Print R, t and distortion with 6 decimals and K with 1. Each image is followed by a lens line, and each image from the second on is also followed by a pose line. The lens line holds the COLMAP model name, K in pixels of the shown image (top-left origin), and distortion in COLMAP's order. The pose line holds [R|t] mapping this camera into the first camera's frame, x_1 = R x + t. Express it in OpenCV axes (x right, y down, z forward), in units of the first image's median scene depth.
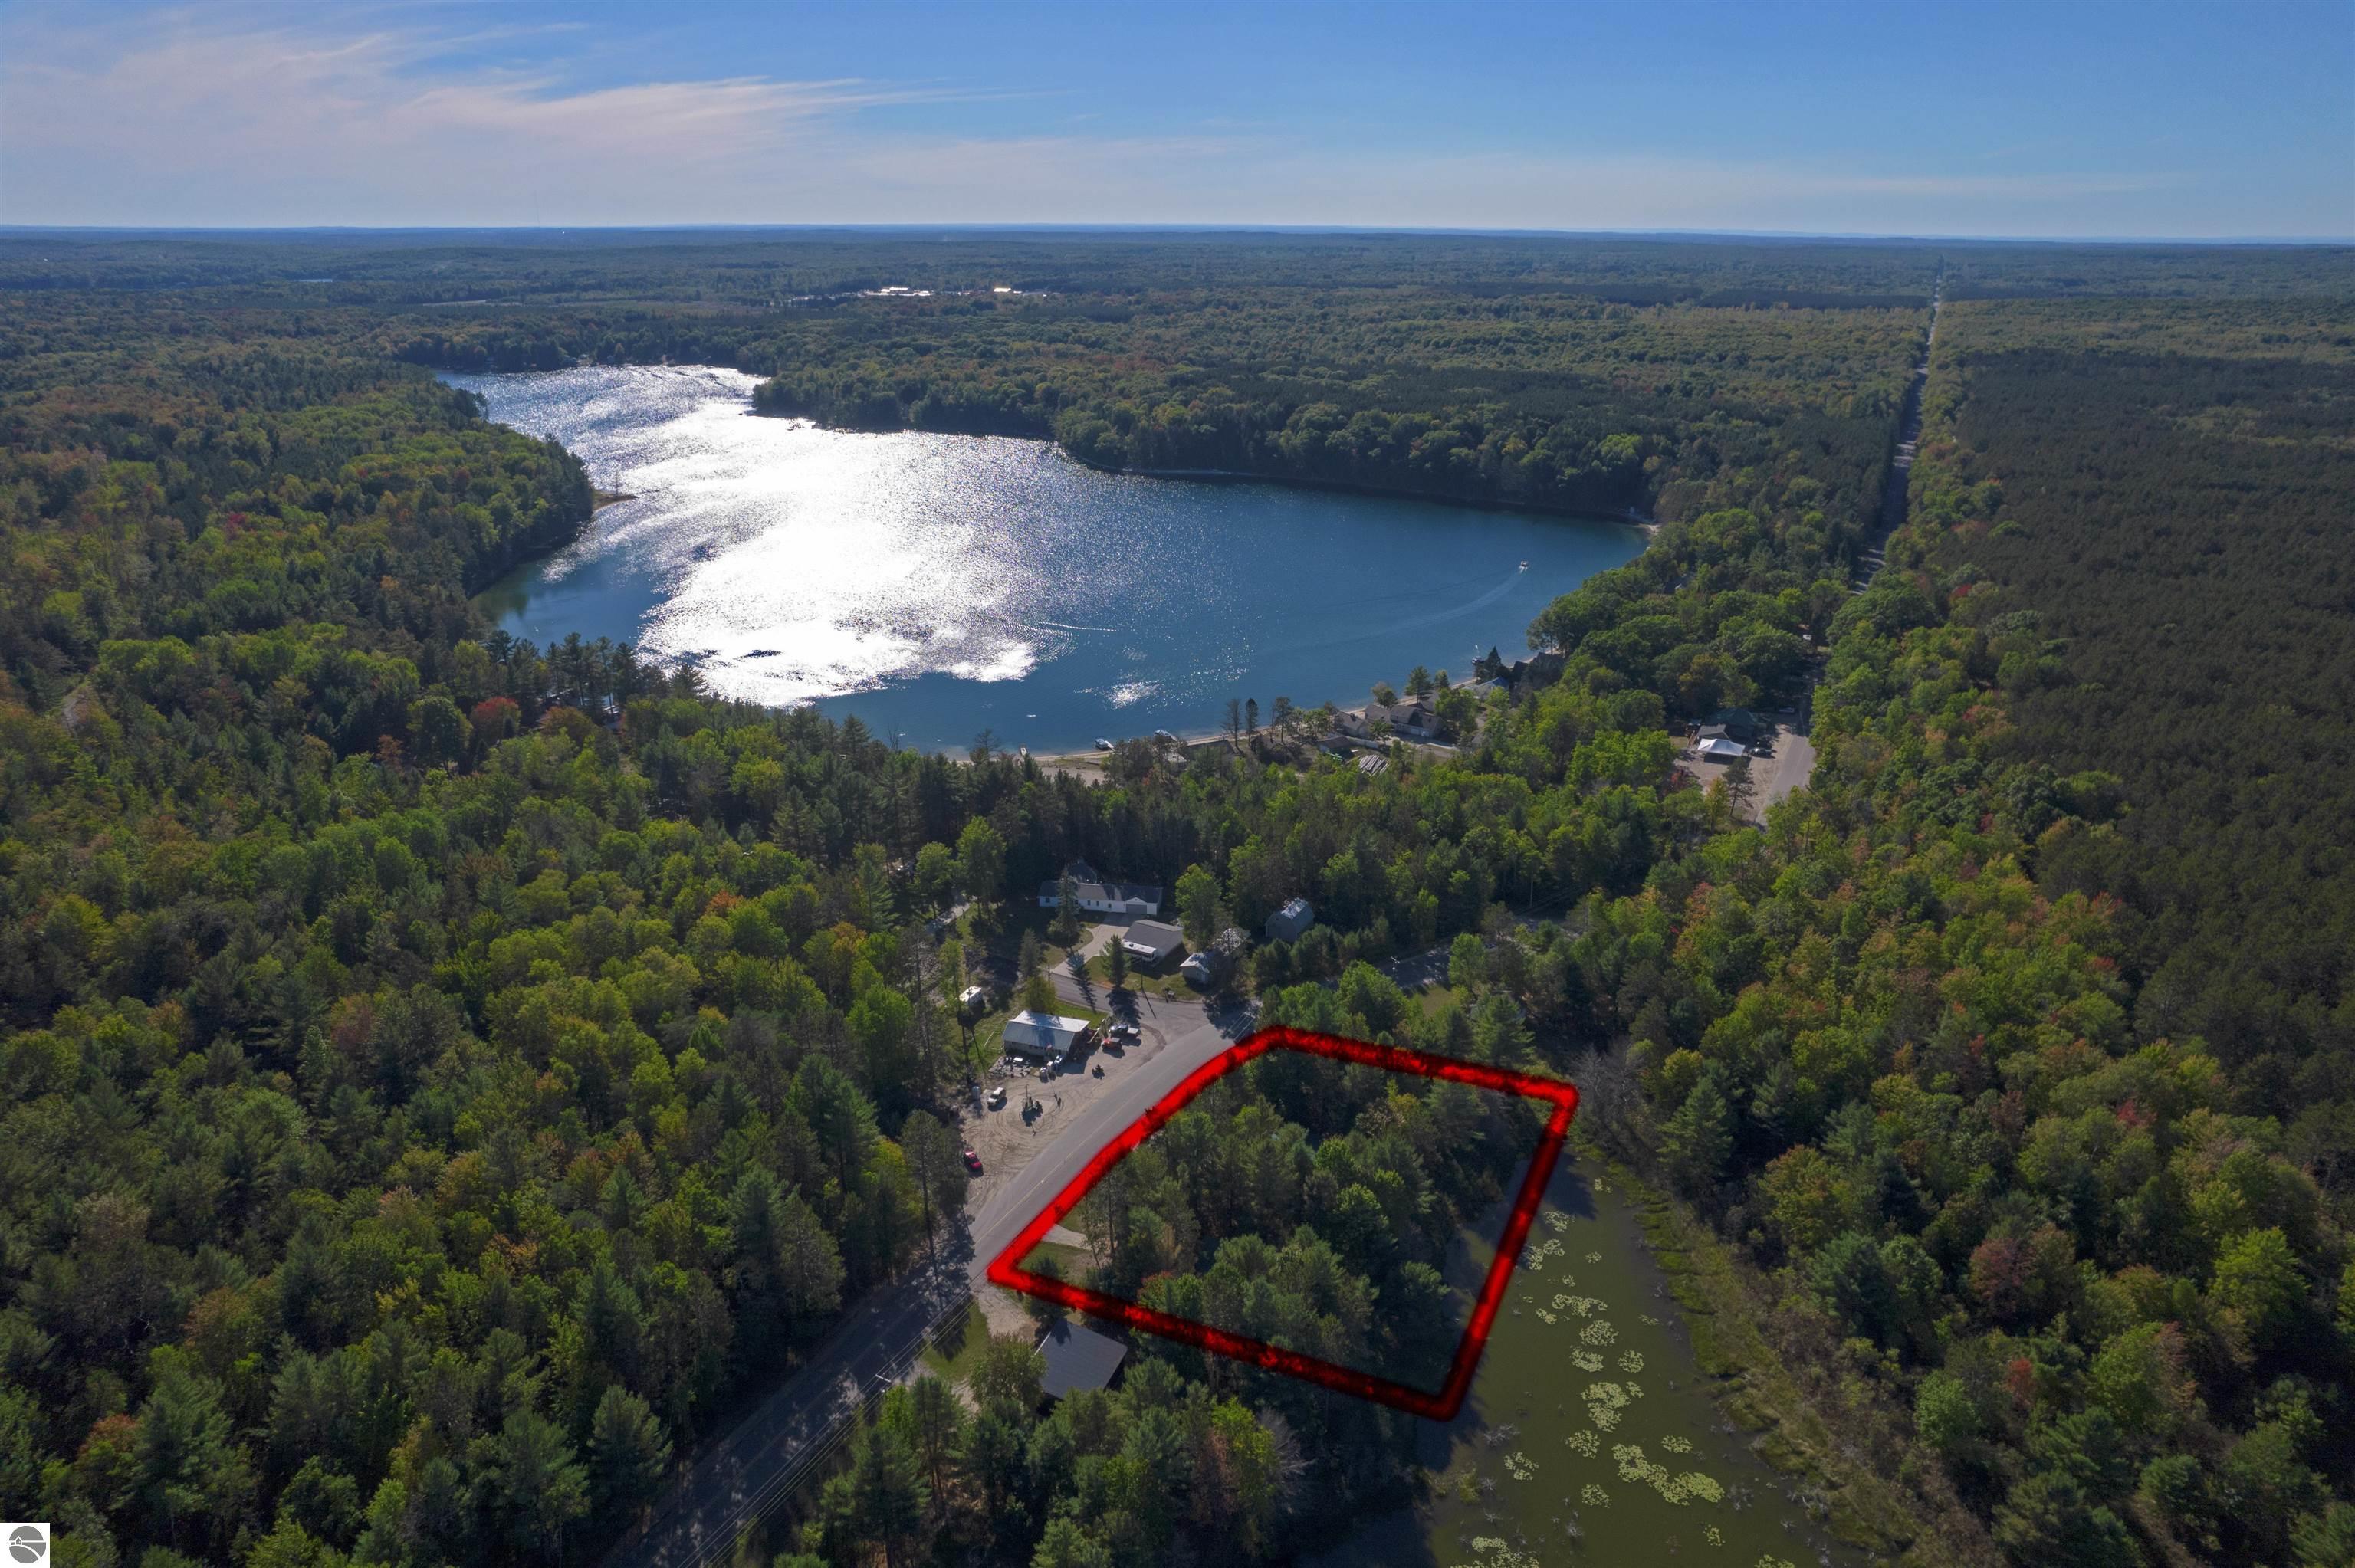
lens RADIAL K [[1494.6, 0, 1185.7], [0, 1494.6, 793.2], [0, 0, 1]] dist [-0.063635, 0.035405]
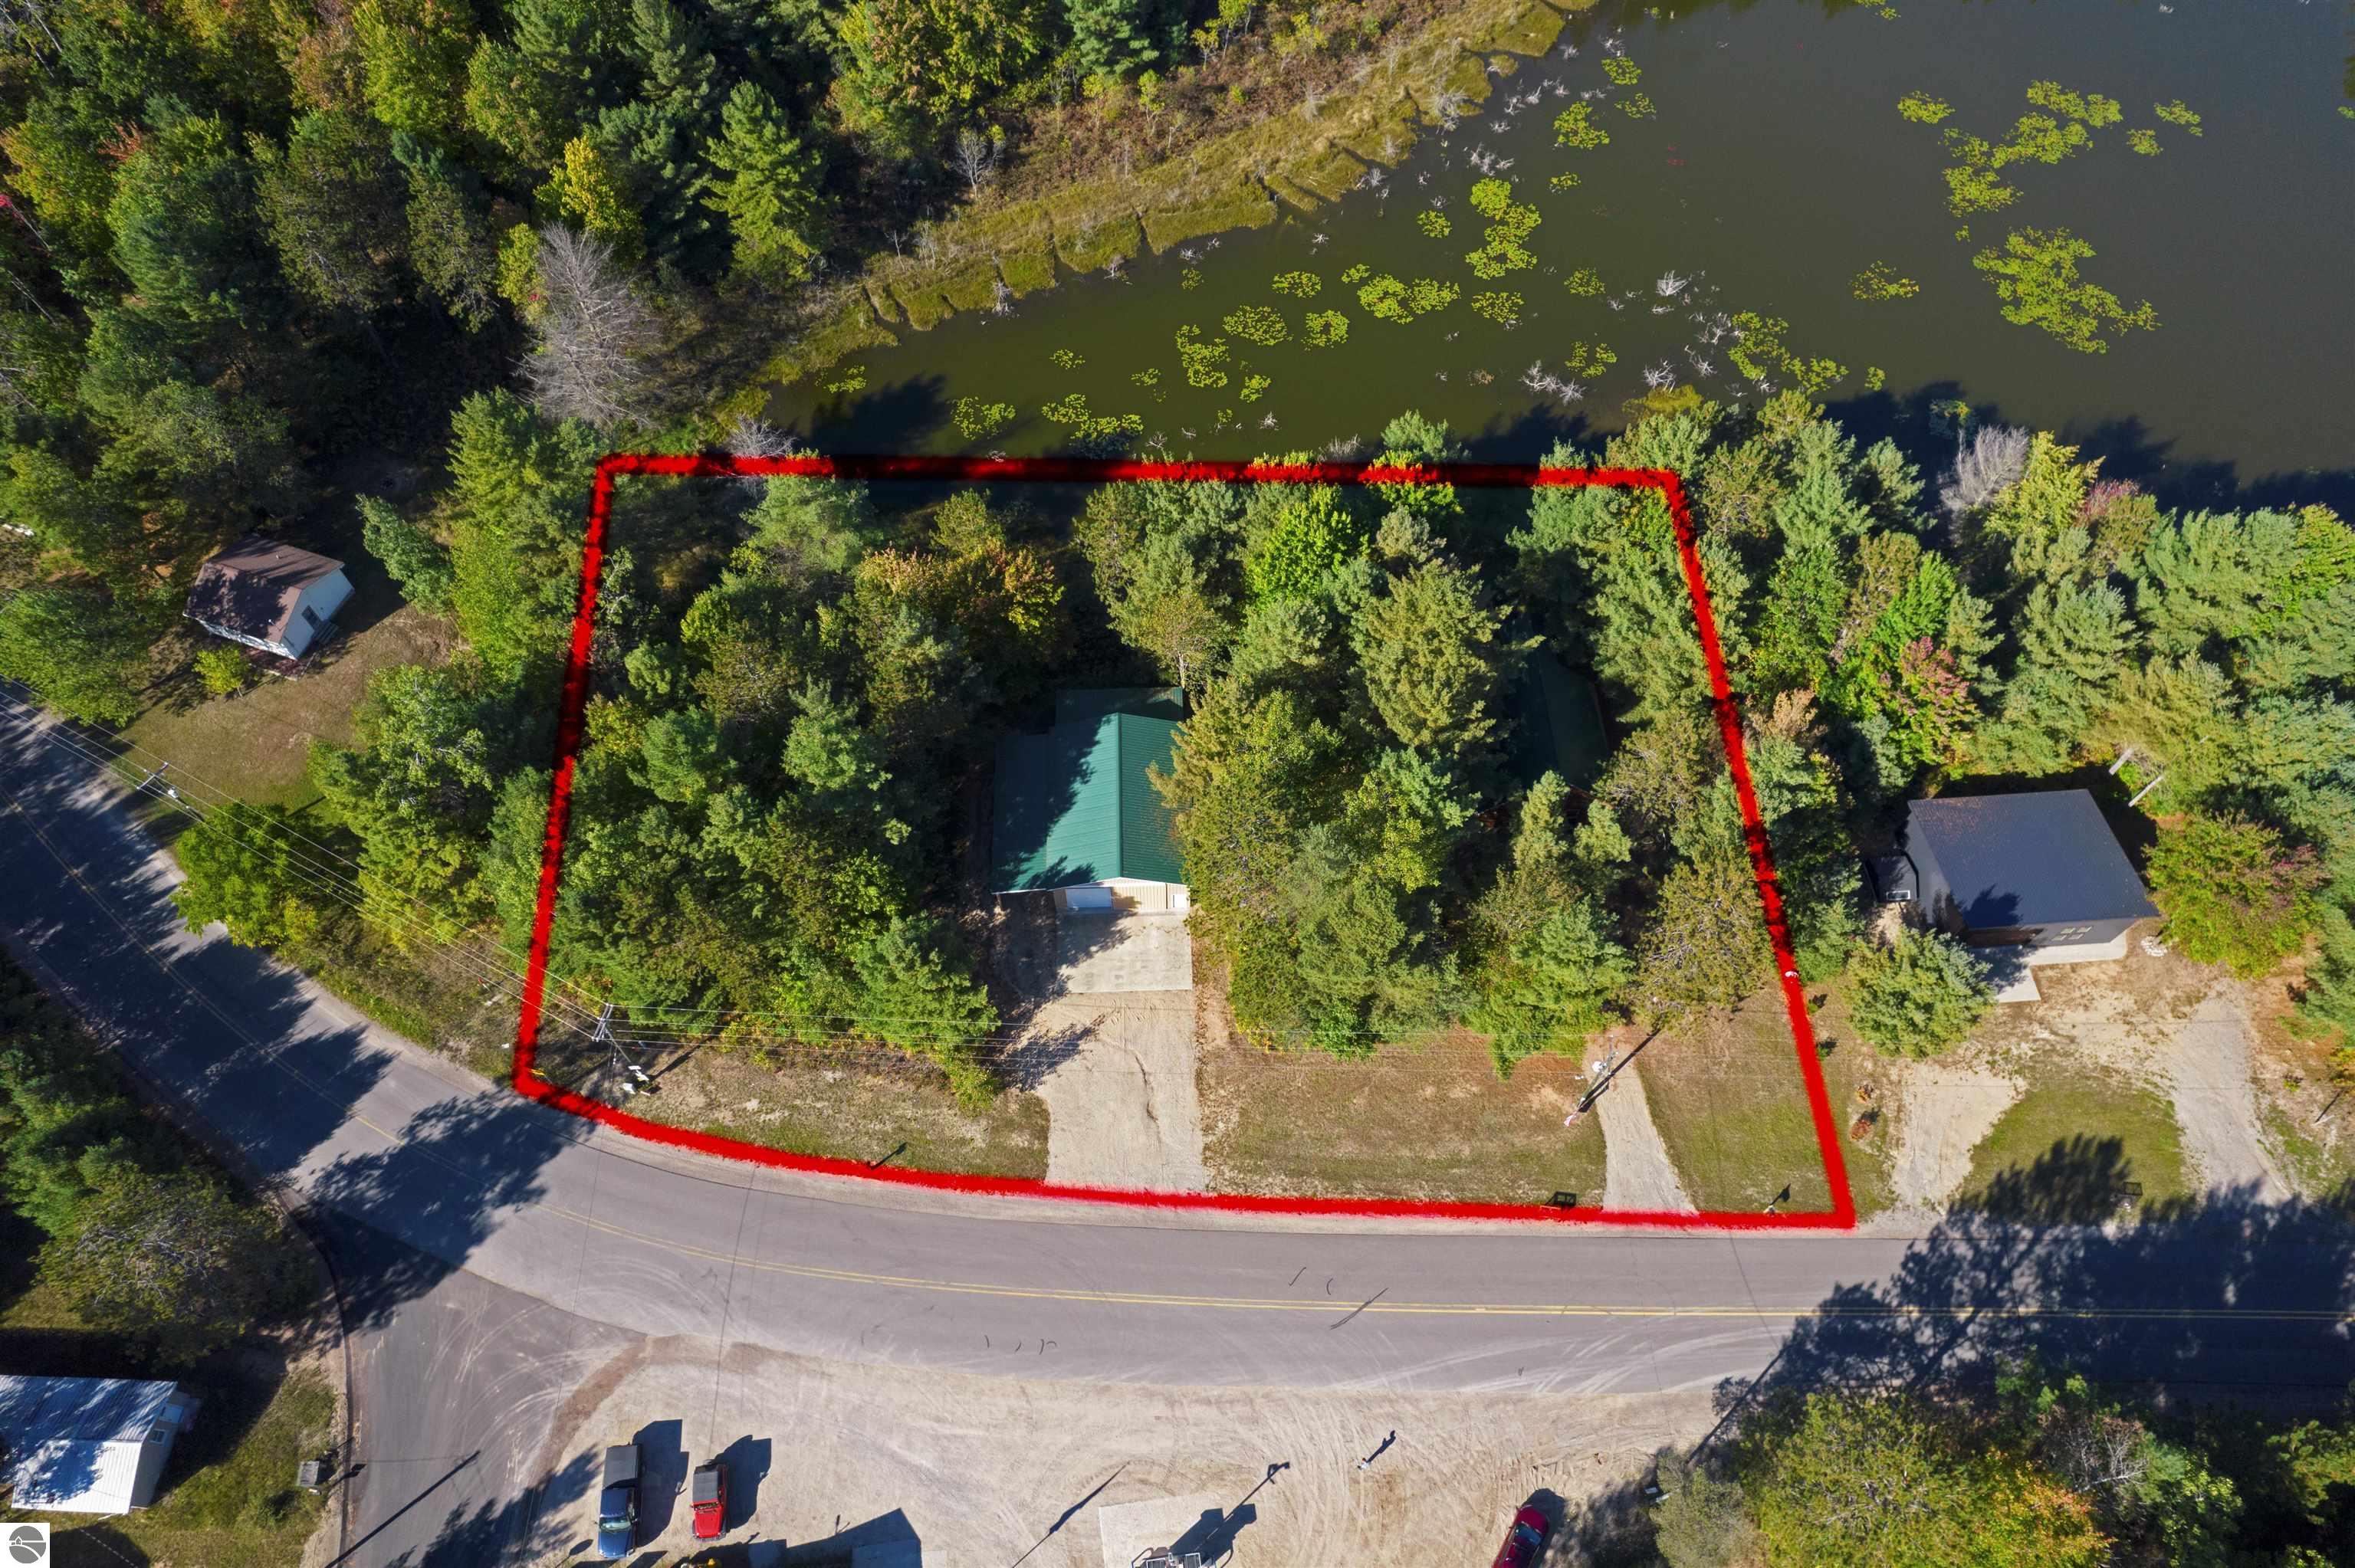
lens RADIAL K [[1536.9, 0, 1187.0], [0, 1536.9, 779.1], [0, 0, 1]] dist [-0.093760, 0.098986]
pose [[-0.430174, -0.775424, 0.462242, -0.075326], [0.331476, 0.340596, 0.879840, -0.070796], [-0.839687, 0.531707, 0.110519, 0.524785]]
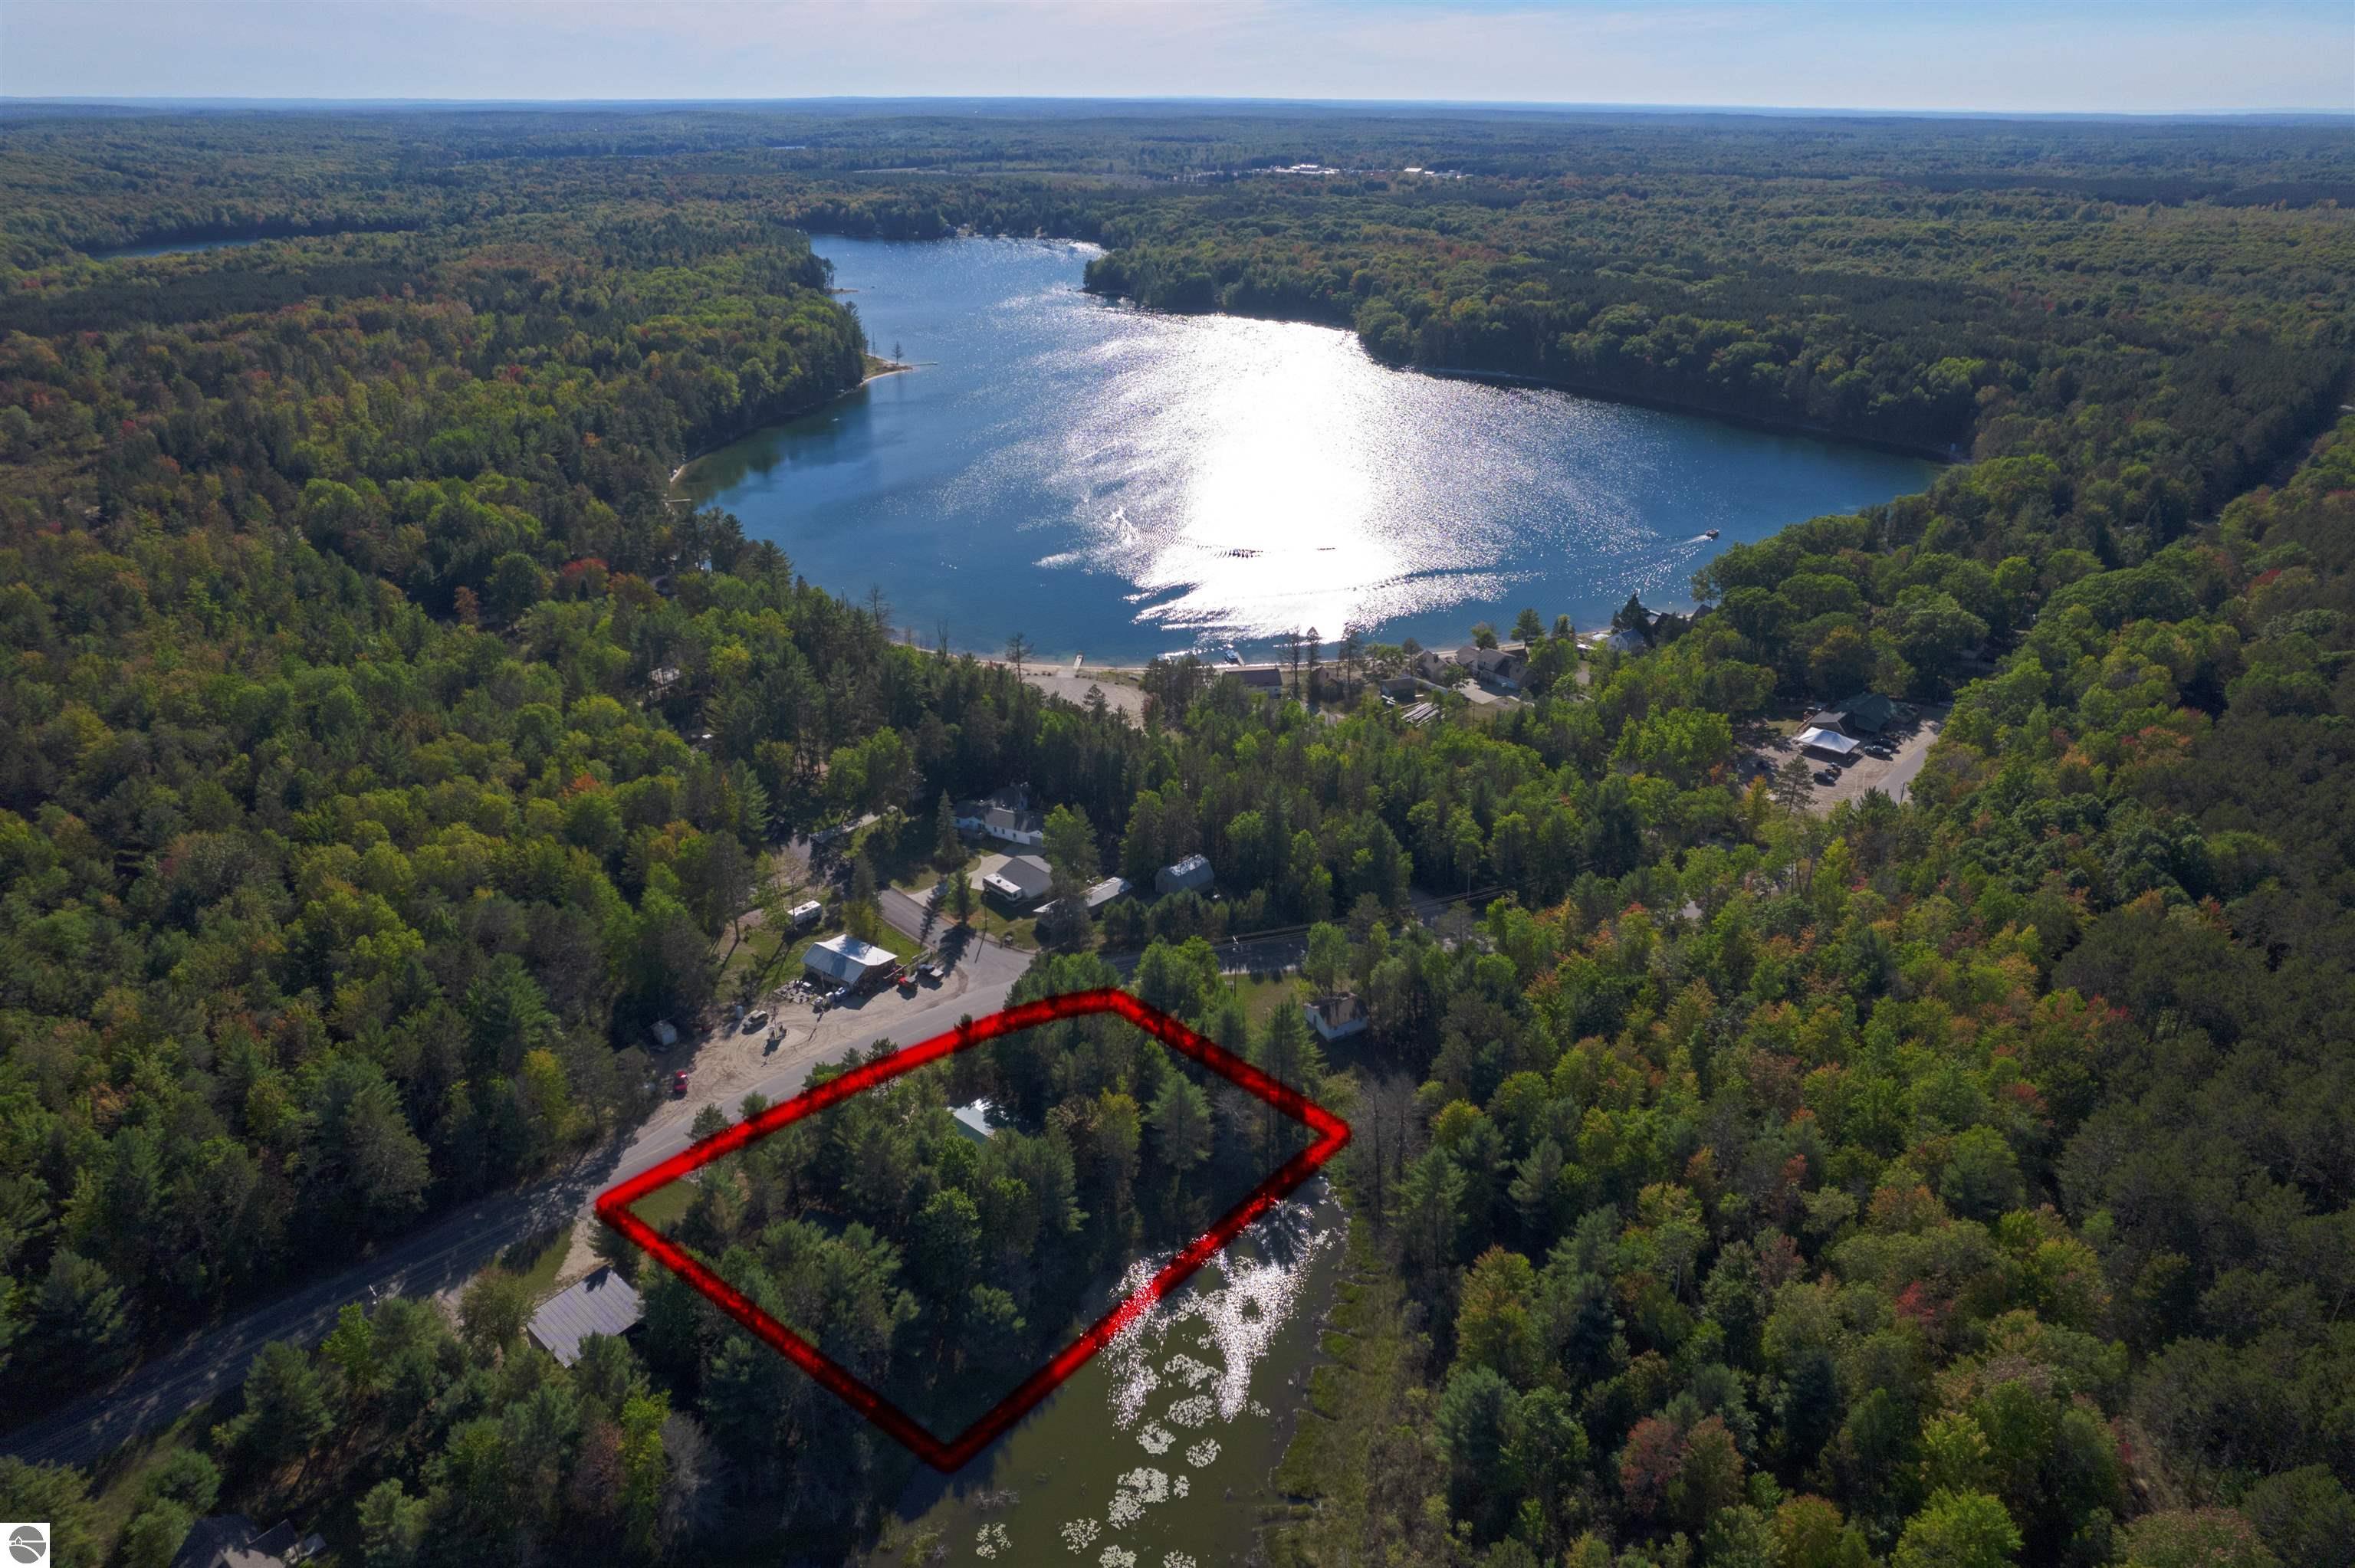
lens RADIAL K [[1494.6, 0, 1185.7], [0, 1494.6, 793.2], [0, 0, 1]] dist [-0.063635, 0.035405]
pose [[0.957476, 0.124858, -0.260097, 0.227293], [-0.105705, 0.990635, 0.086426, -0.034078], [0.268452, -0.055257, 0.961707, 0.091040]]
